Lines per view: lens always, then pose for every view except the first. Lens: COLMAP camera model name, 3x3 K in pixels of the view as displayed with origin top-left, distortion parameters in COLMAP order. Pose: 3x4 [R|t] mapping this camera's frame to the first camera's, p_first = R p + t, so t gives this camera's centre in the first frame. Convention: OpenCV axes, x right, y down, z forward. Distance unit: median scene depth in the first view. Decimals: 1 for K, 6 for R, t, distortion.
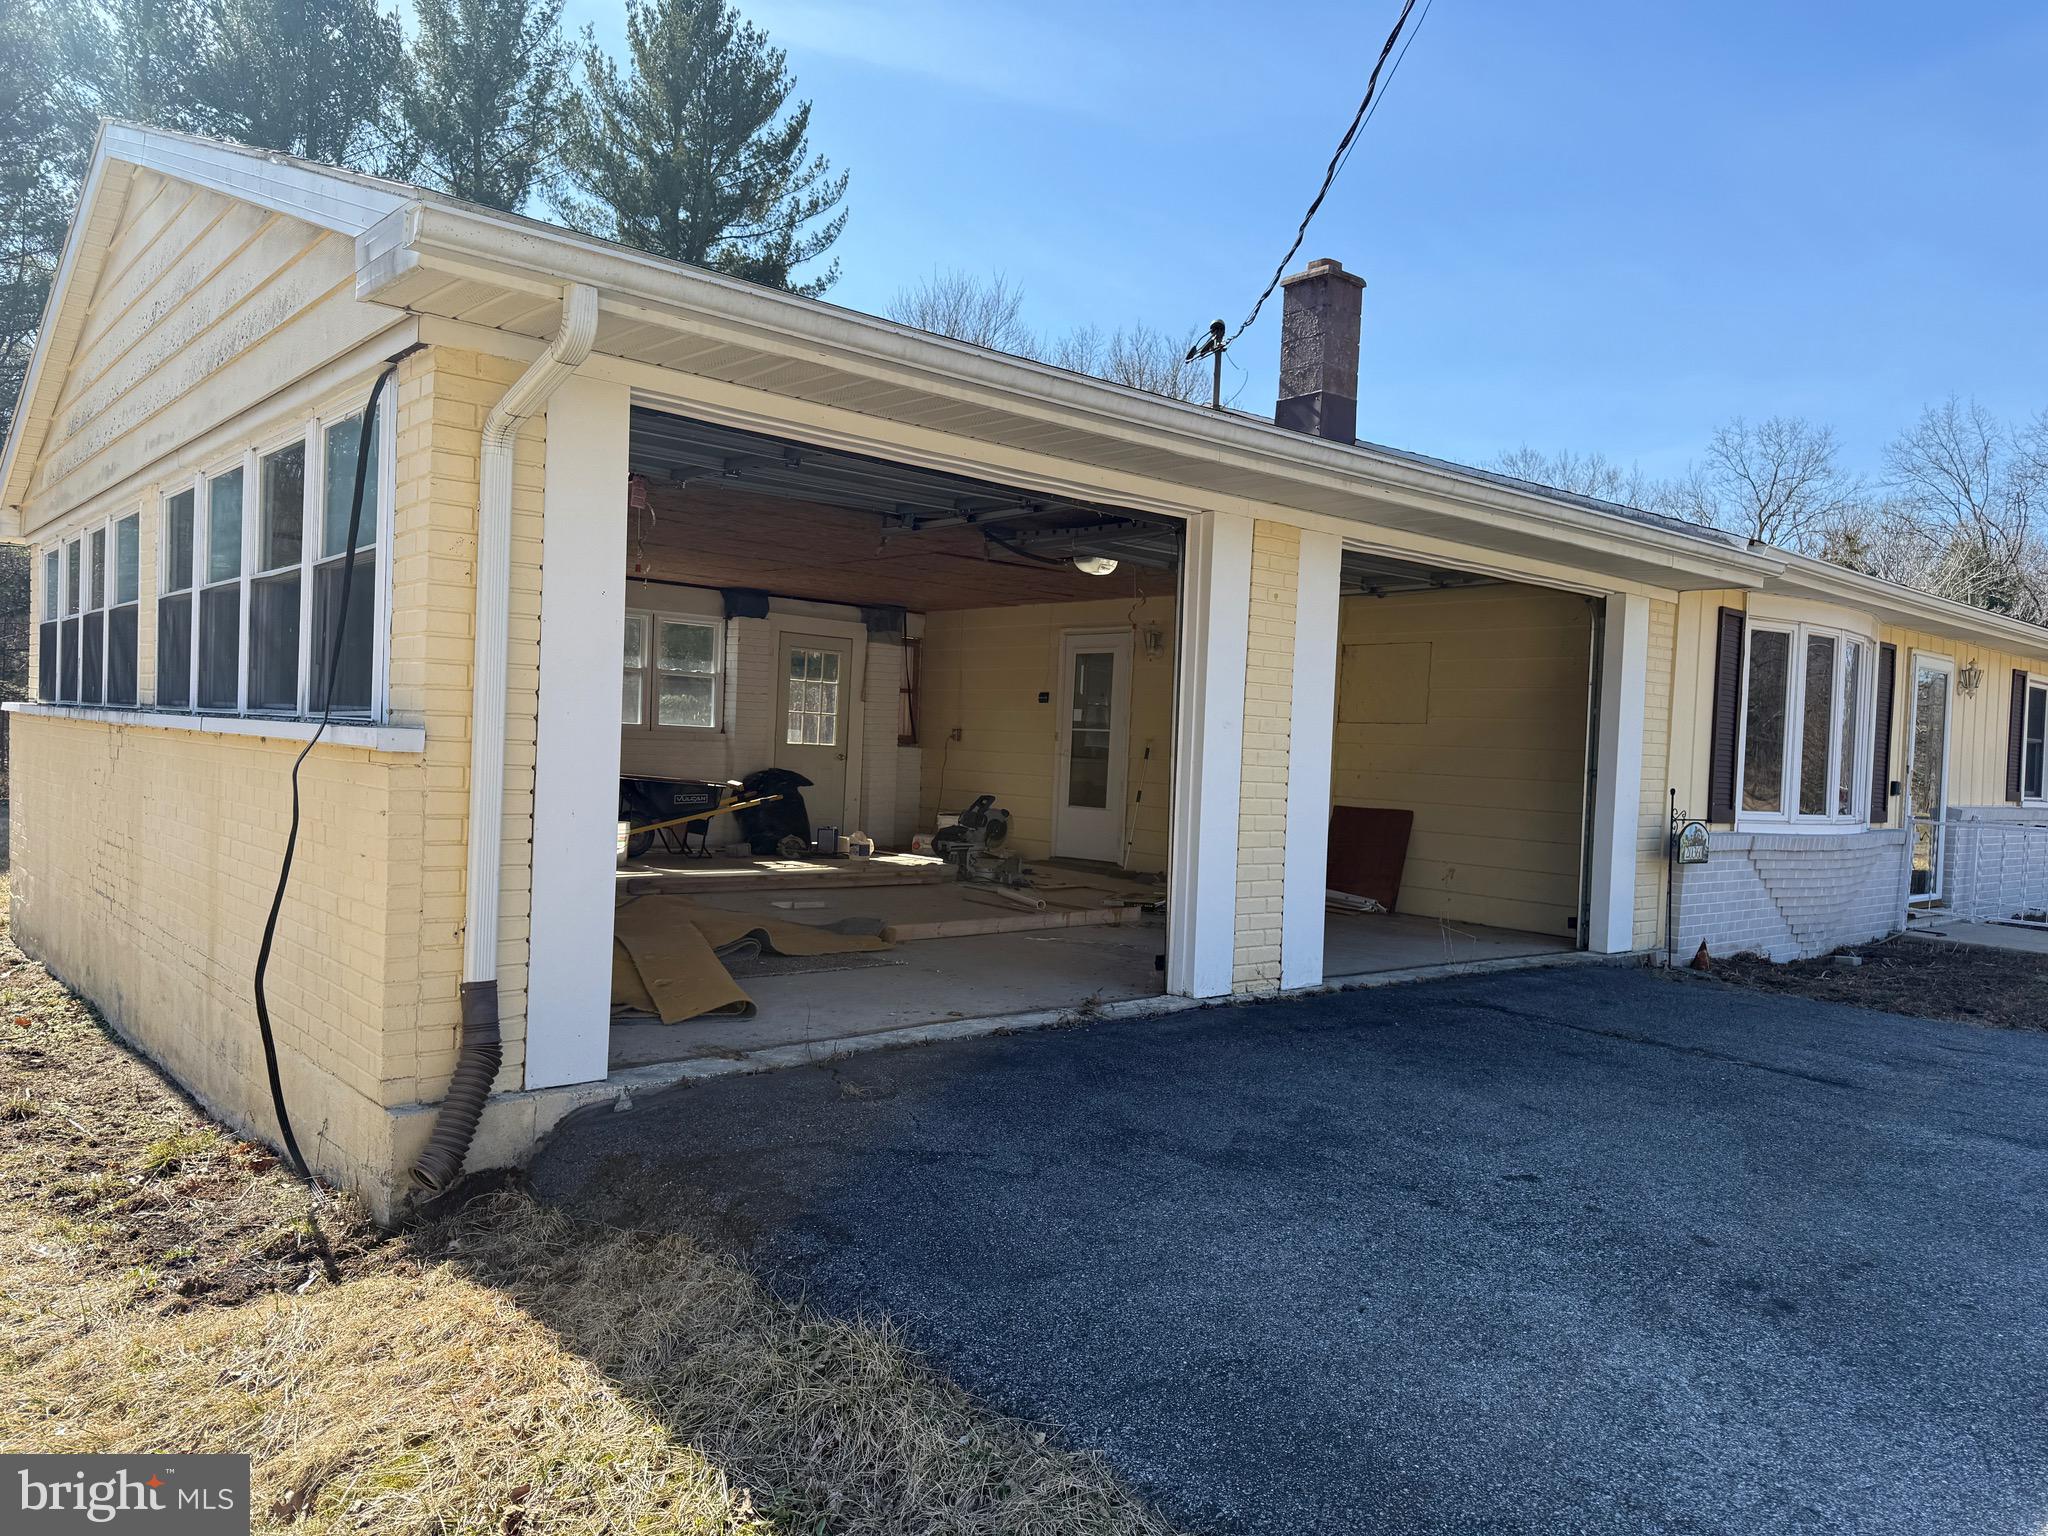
lens RADIAL K [[1445.7, 0, 1019.7], [0, 1445.7, 773.1], [0, 0, 1]] dist [0.033375, -0.038605]
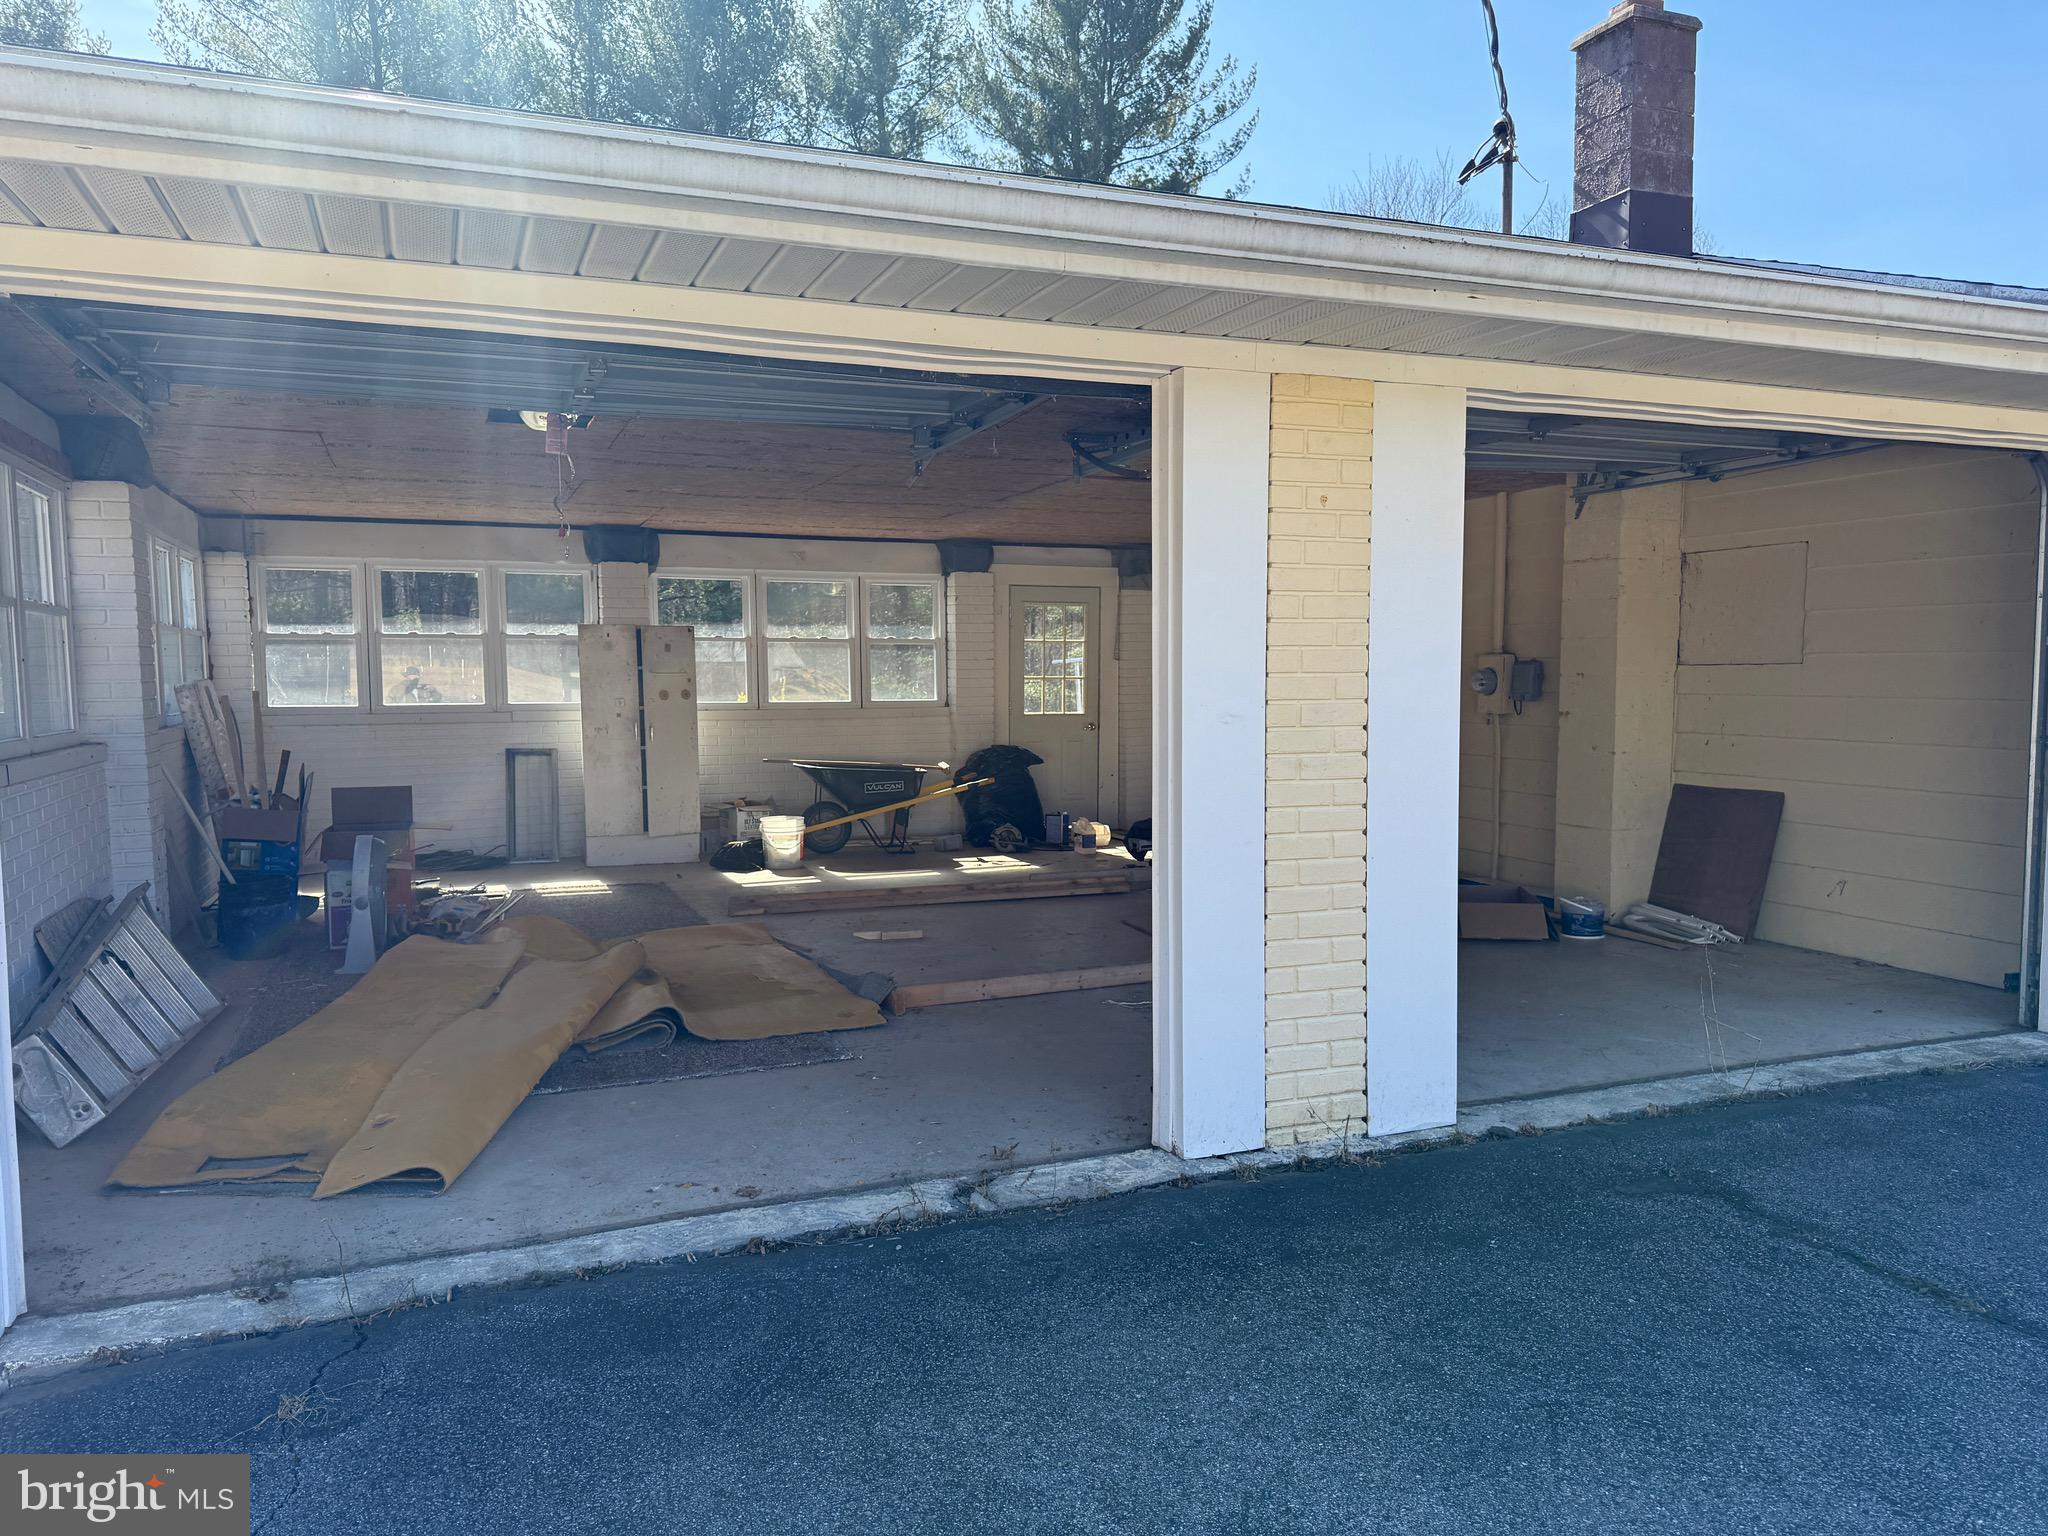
lens RADIAL K [[1445.7, 0, 1025.4], [0, 1445.7, 779.0], [0, 0, 1]] dist [0.033375, -0.038605]
pose [[0.944156, -0.023013, -0.328694, 0.127003], [0.038443, 0.998439, 0.040520, -0.017367], [0.327249, -0.050893, 0.943567, 0.190062]]
